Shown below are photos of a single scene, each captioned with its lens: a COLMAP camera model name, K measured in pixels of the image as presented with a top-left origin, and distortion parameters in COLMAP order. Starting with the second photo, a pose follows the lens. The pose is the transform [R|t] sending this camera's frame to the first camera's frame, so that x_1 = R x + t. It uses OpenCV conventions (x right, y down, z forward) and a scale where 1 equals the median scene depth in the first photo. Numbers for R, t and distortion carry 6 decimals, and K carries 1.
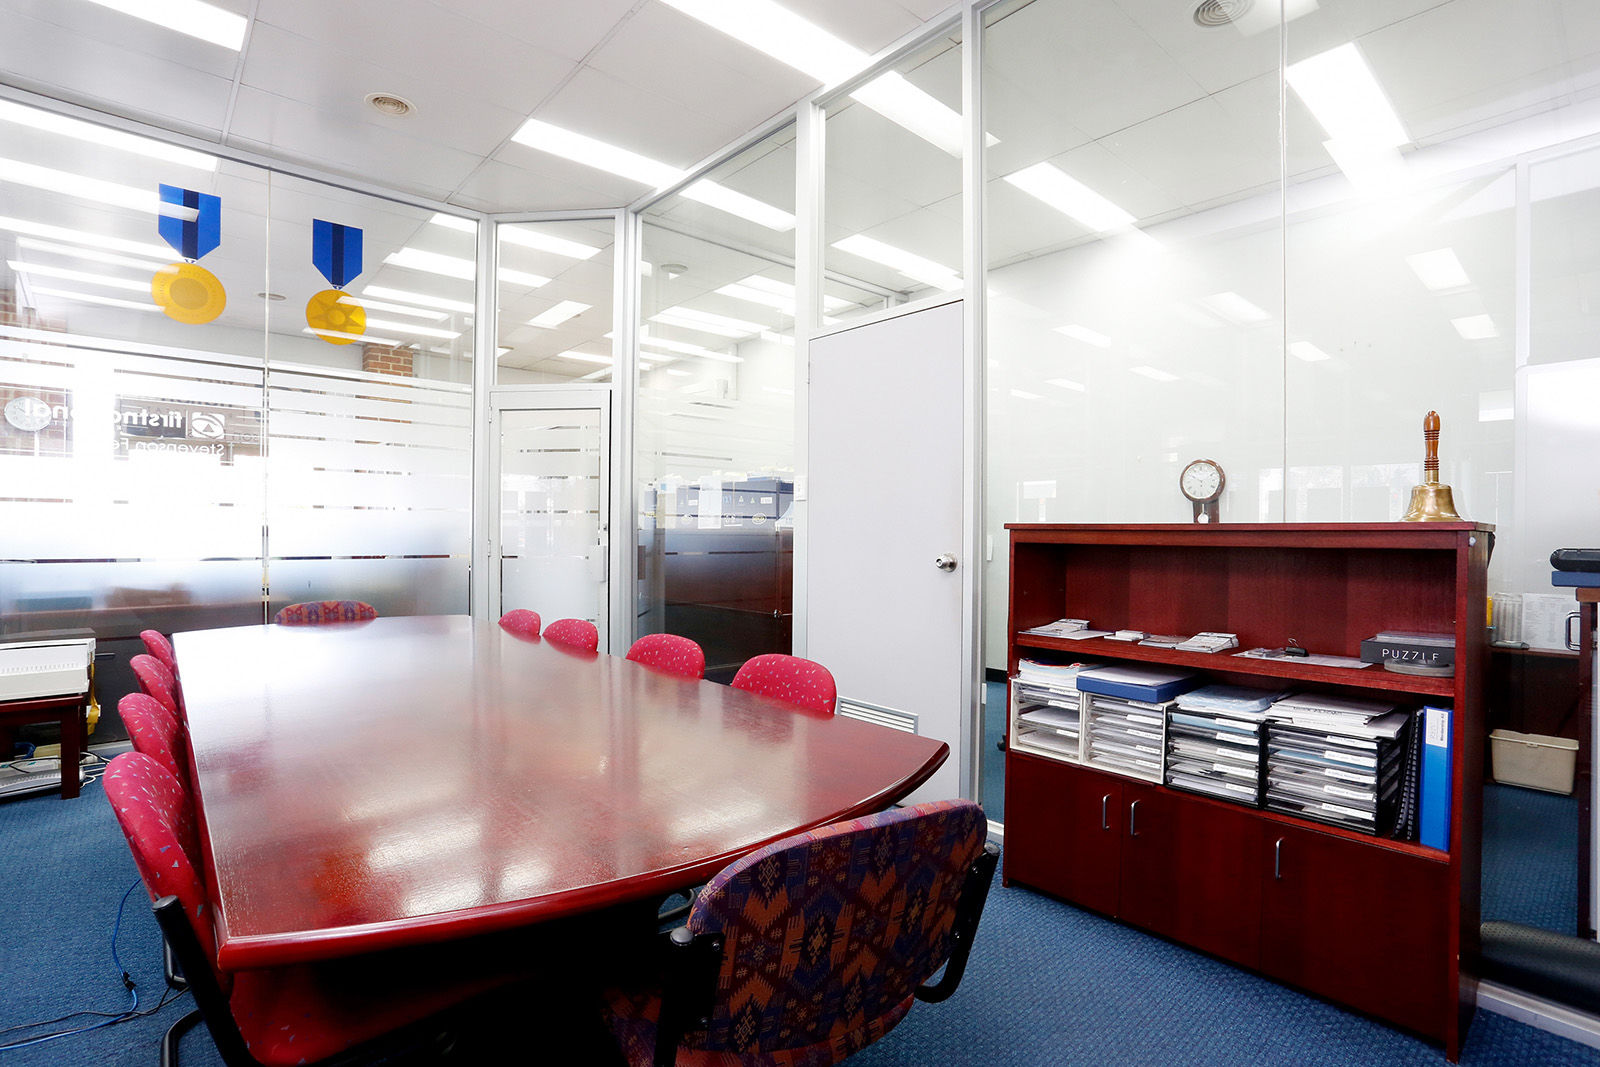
lens RADIAL K [[758.8, 0, 801.1], [0, 758.8, 530.9], [0, 0, 1]] dist [-0.046604, 0.010579]
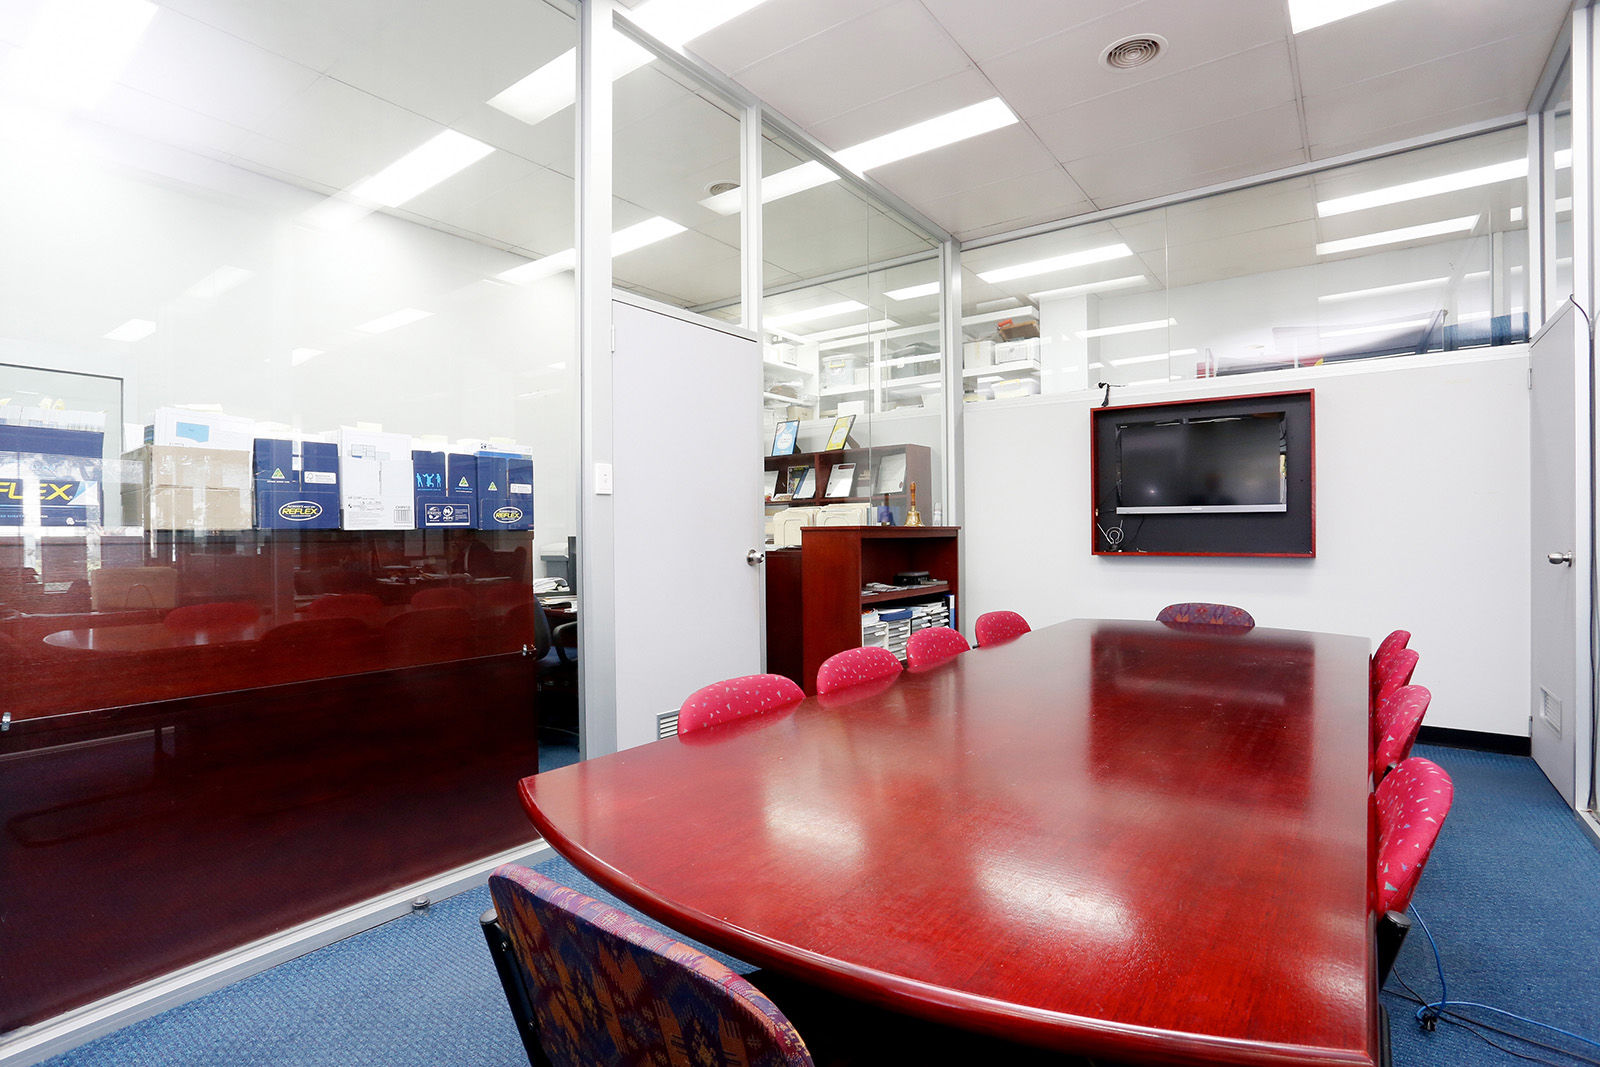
lens RADIAL K [[758.8, 0, 797.3], [0, 758.8, 534.6], [0, 0, 1]] dist [-0.046604, 0.010579]
pose [[-0.235971, -0.008167, 0.971726, -0.716498], [0.009193, 0.999901, 0.010637, -0.007389], [-0.971717, 0.011443, -0.235873, 0.904534]]
